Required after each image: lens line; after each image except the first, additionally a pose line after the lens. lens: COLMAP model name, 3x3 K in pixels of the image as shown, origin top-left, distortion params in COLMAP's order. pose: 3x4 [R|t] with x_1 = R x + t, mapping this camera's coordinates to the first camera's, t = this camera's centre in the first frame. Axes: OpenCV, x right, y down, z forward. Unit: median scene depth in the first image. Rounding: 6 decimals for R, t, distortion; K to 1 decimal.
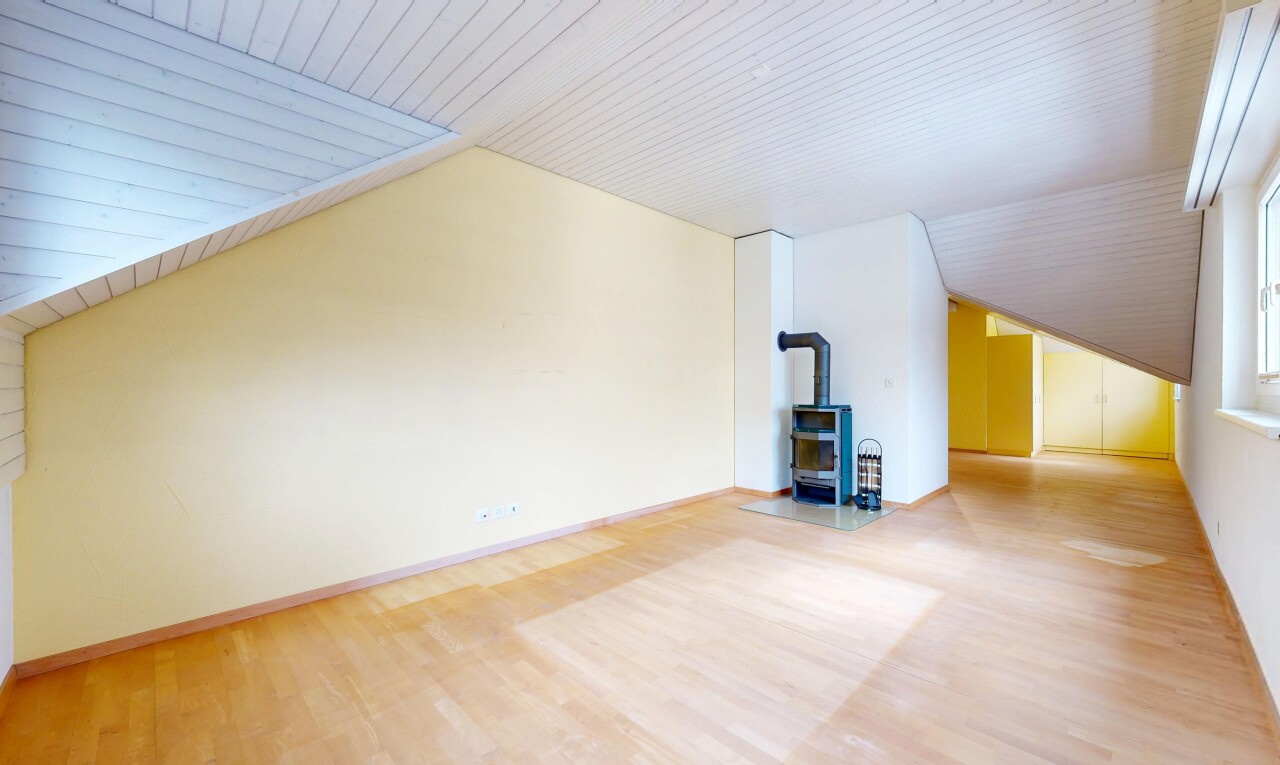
lens RADIAL K [[507.5, 0, 640.7], [0, 507.5, 385.9], [0, 0, 1]] dist [0.002253, 0.000200]
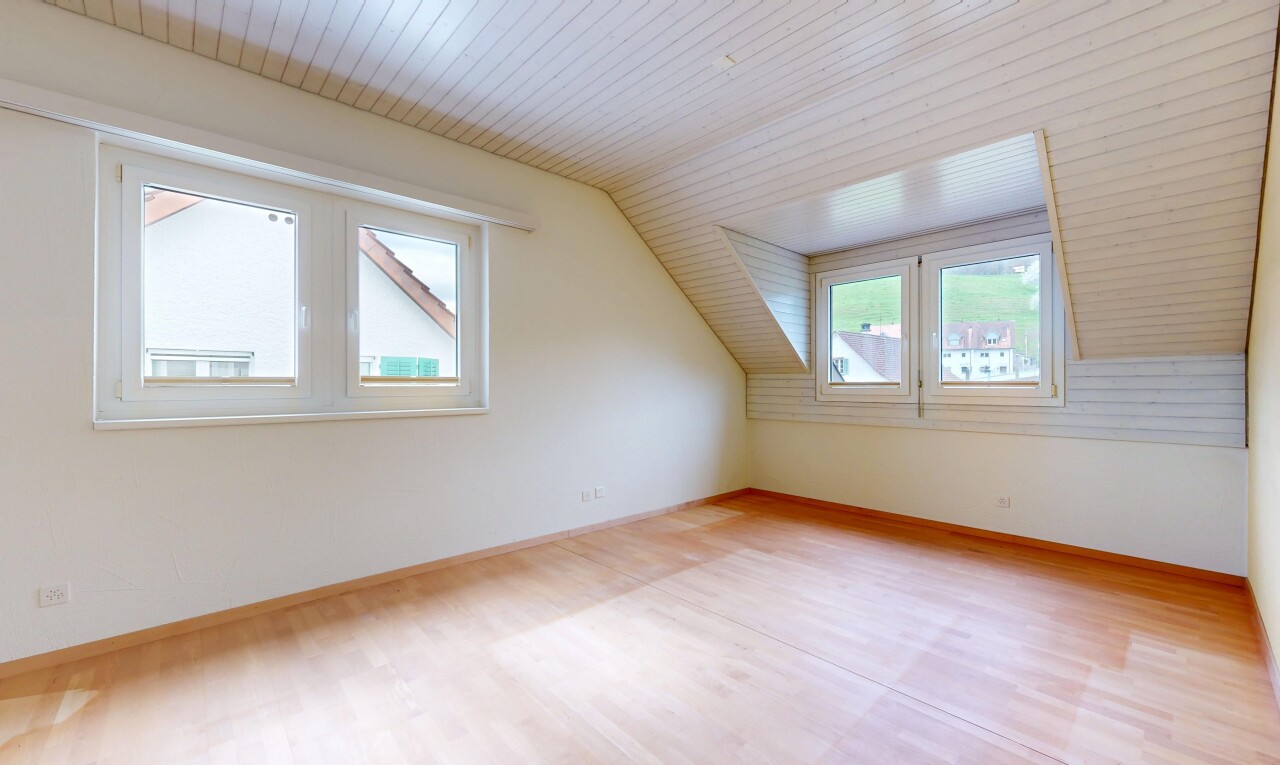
lens RADIAL K [[507.5, 0, 639.6], [0, 507.5, 385.2], [0, 0, 1]] dist [0.002253, 0.000200]
pose [[-0.998805, 0.006019, 0.048496, 0.345865], [0.005734, 0.999966, -0.006003, -0.004231], [-0.048530, -0.005718, -0.998805, 1.989450]]
